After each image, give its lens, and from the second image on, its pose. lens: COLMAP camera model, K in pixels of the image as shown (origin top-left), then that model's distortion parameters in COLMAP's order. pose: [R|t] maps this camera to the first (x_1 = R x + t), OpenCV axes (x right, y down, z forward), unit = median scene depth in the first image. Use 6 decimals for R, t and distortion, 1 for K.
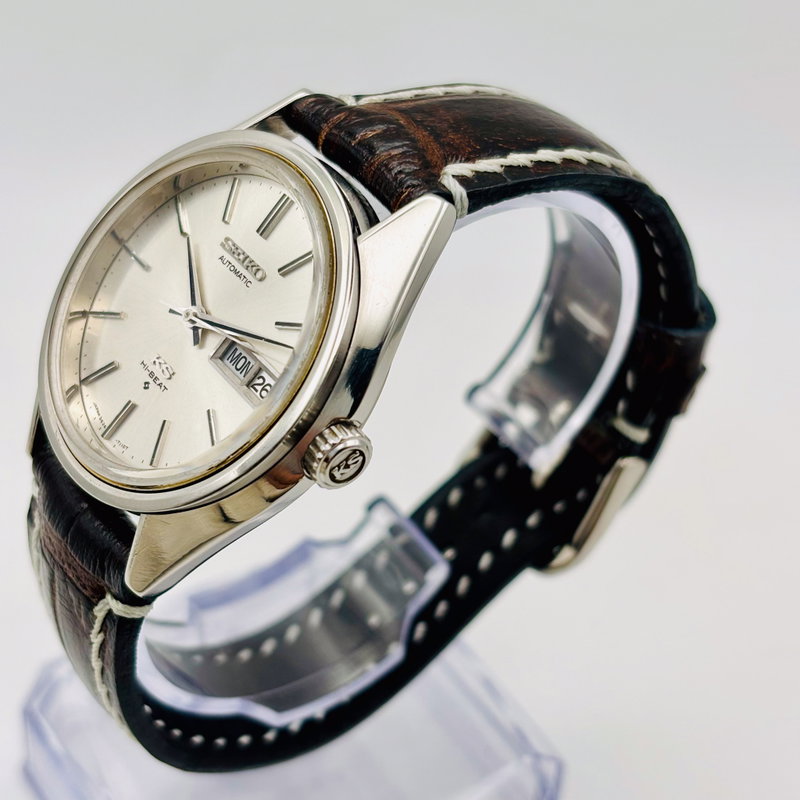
lens RADIAL K [[1616.1, 0, 400.0], [0, 1616.1, 400.0], [0, 0, 1]] dist [0.092352, 0.094618]
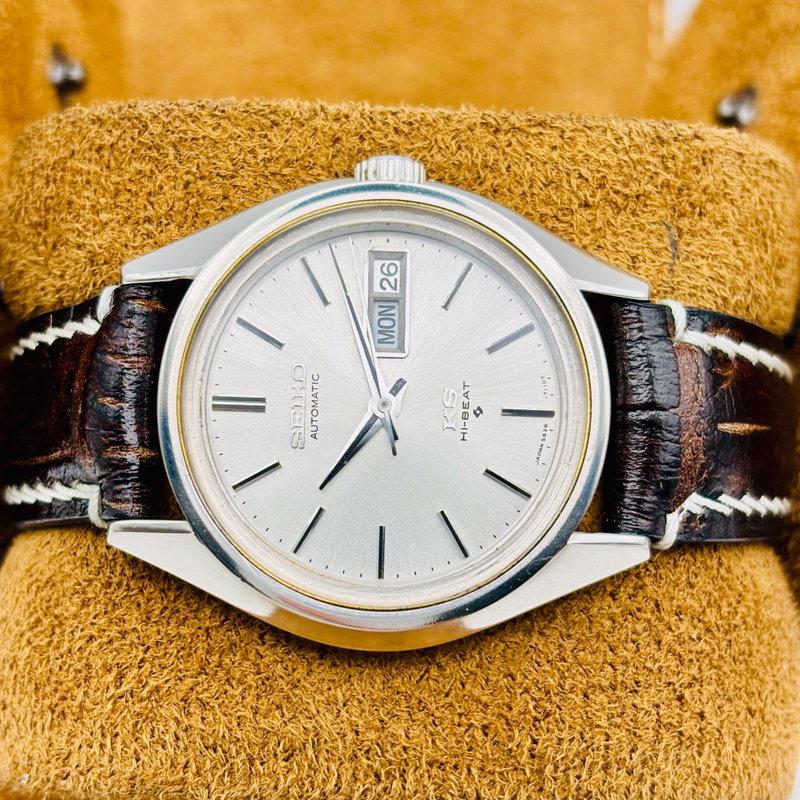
lens RADIAL K [[1616.1, 0, 400.0], [0, 1616.1, 400.0], [0, 0, 1]] dist [0.092352, 0.094618]
pose [[-0.617246, -0.520402, 0.590076, -0.659456], [0.783190, -0.477884, 0.397794, -0.398187], [0.074975, 0.707678, 0.702546, 0.372171]]
